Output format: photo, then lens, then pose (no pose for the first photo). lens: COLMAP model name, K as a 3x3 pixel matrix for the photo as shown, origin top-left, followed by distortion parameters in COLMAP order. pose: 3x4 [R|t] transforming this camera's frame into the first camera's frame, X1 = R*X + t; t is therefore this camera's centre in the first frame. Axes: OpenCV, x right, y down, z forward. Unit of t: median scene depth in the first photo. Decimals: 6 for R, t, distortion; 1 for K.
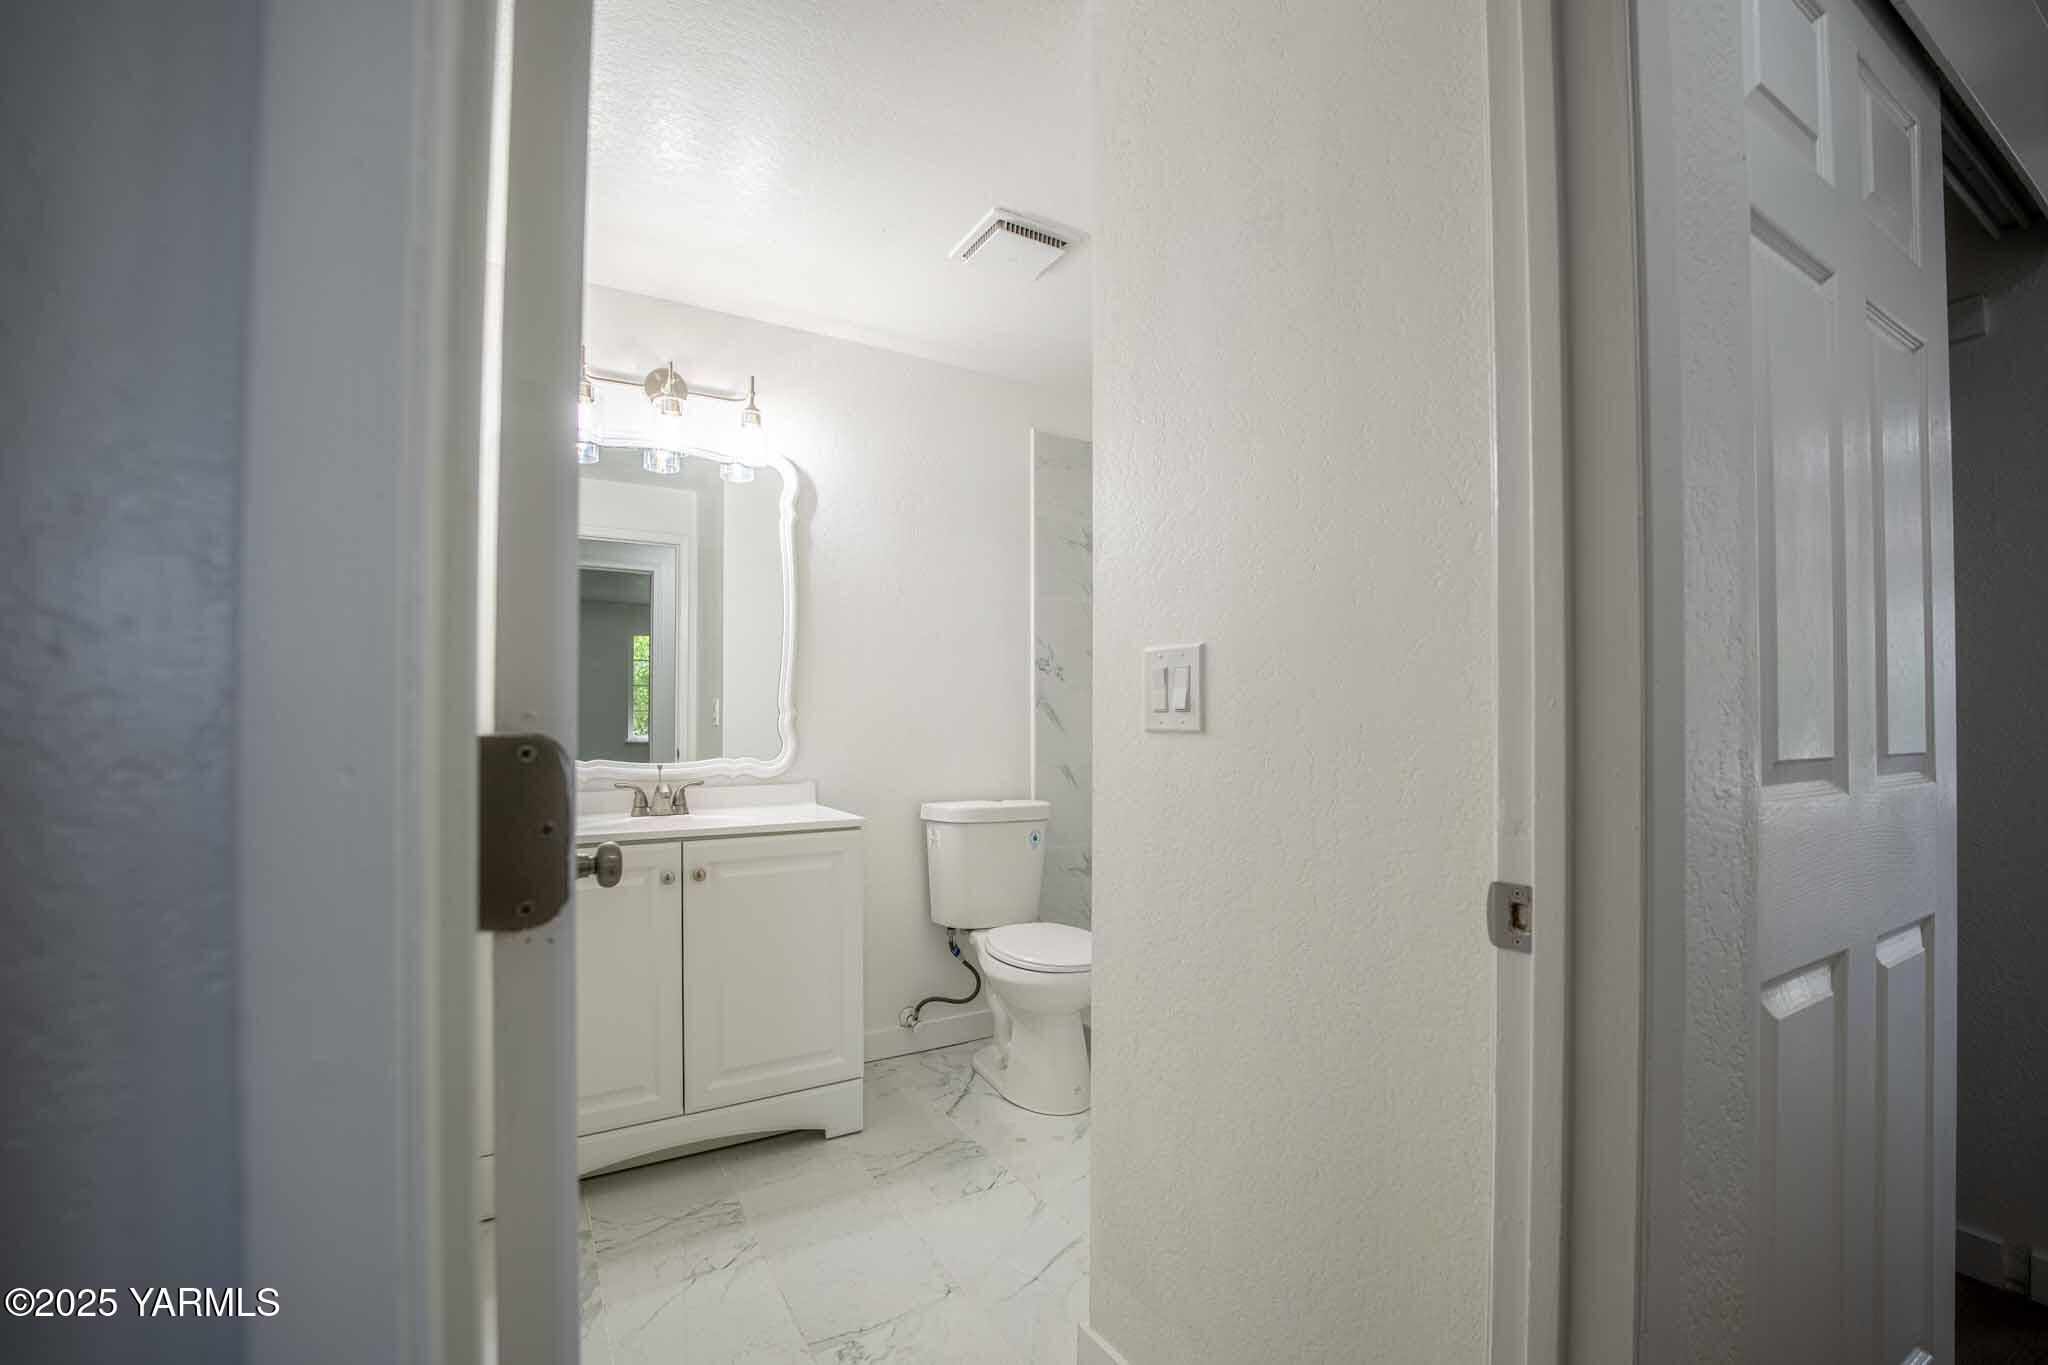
lens RADIAL K [[837.6, 0, 1035.6], [0, 837.6, 701.3], [0, 0, 1]] dist [-0.020711, 0.000338]
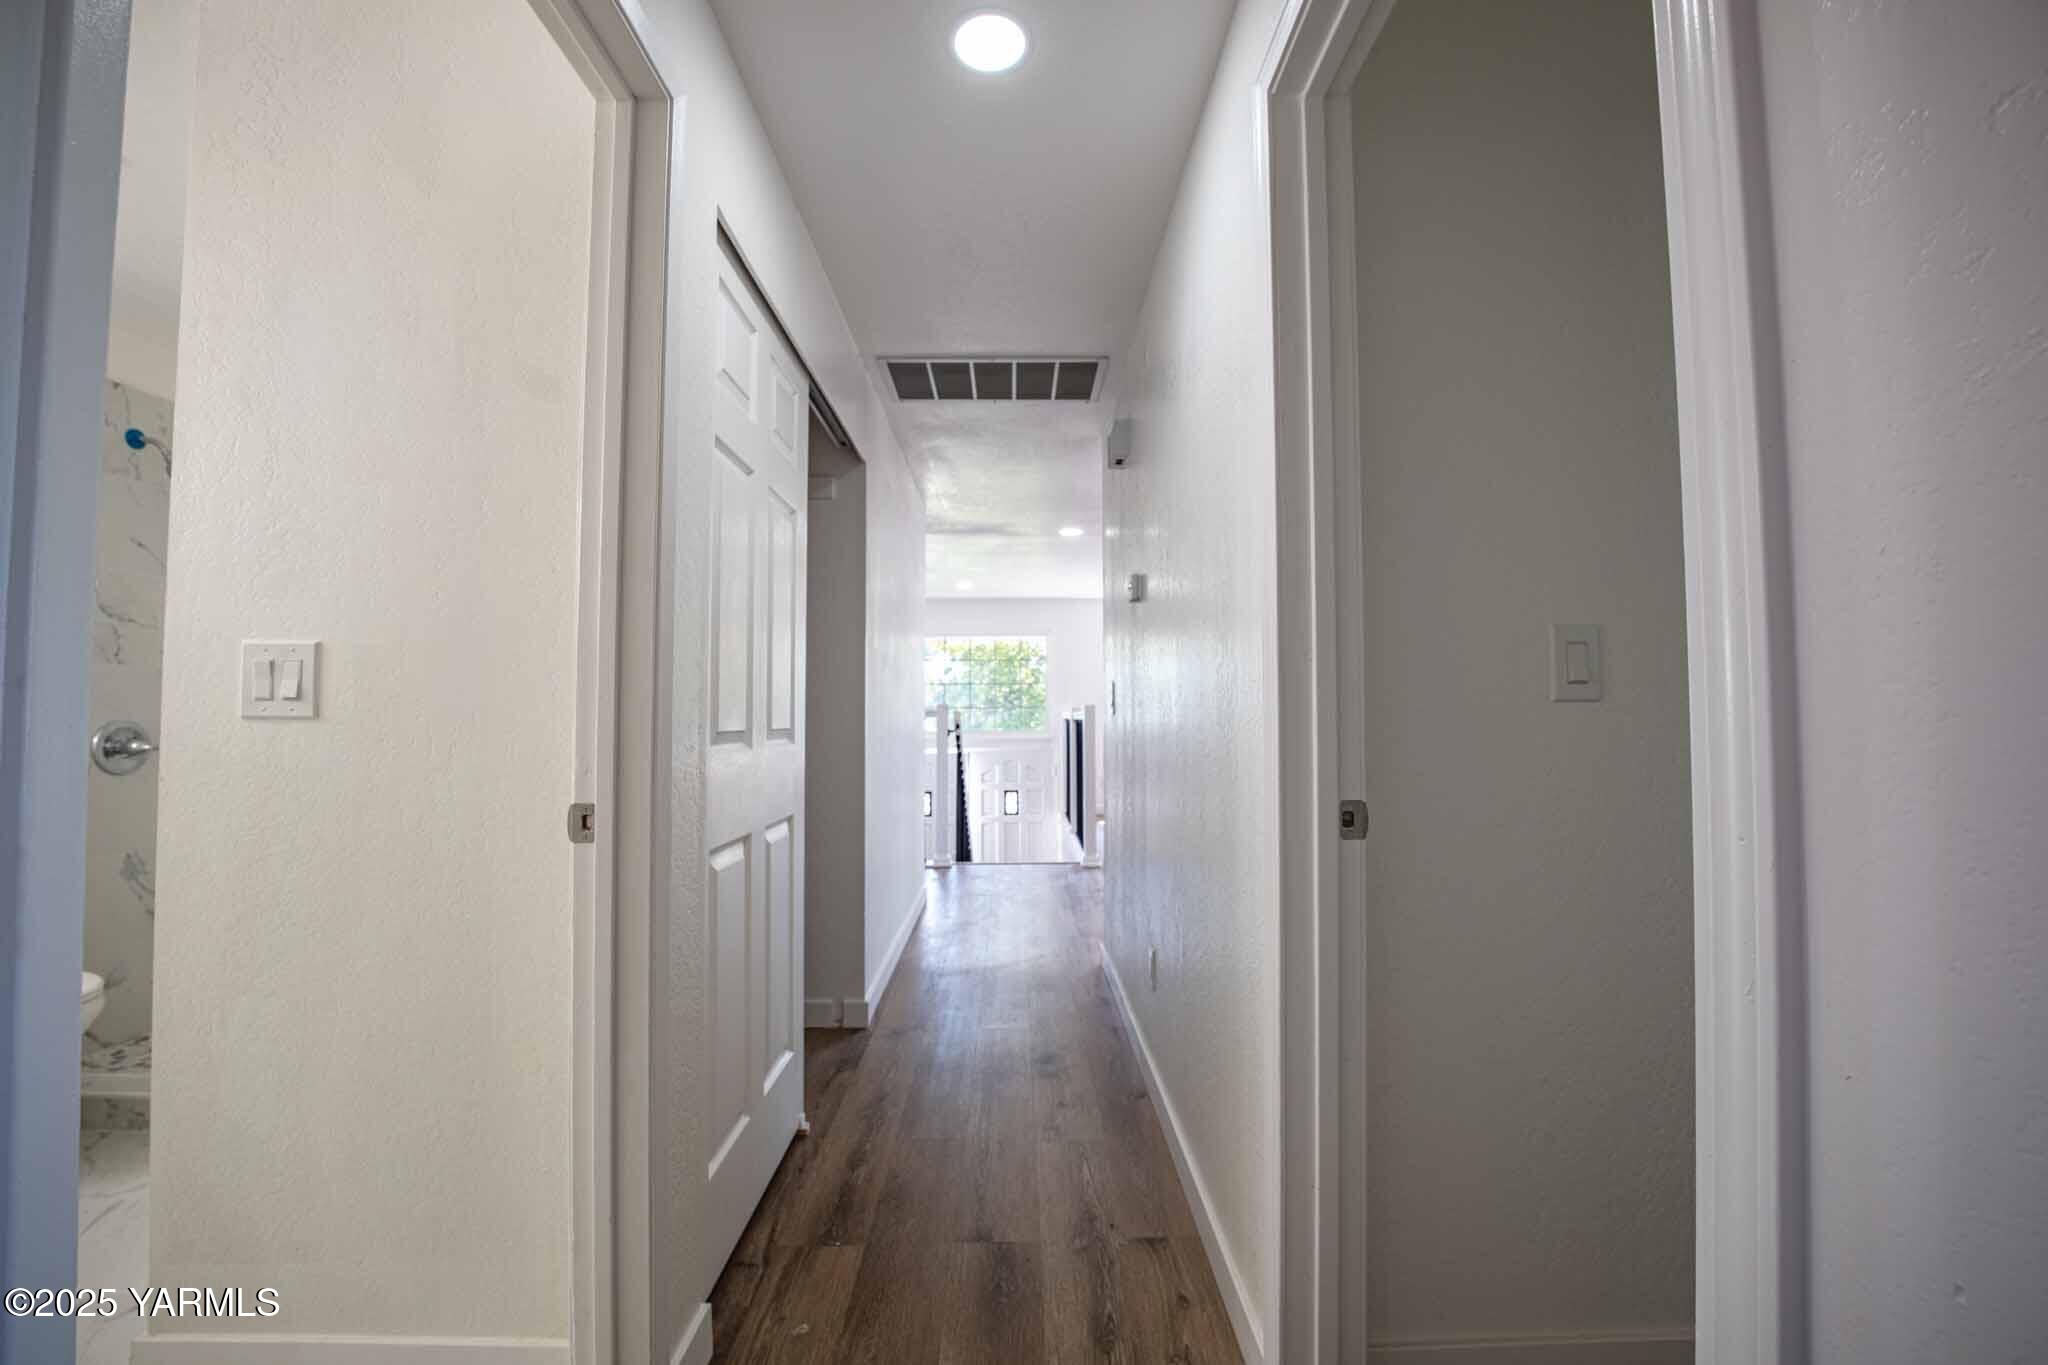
lens RADIAL K [[837.6, 0, 1035.6], [0, 837.6, 701.3], [0, 0, 1]] dist [-0.020711, 0.000338]
pose [[0.490916, 0.015436, 0.871070, -0.329580], [-0.020947, 0.999763, -0.005911, -0.000633], [-0.870955, -0.015344, 0.491123, -0.460116]]
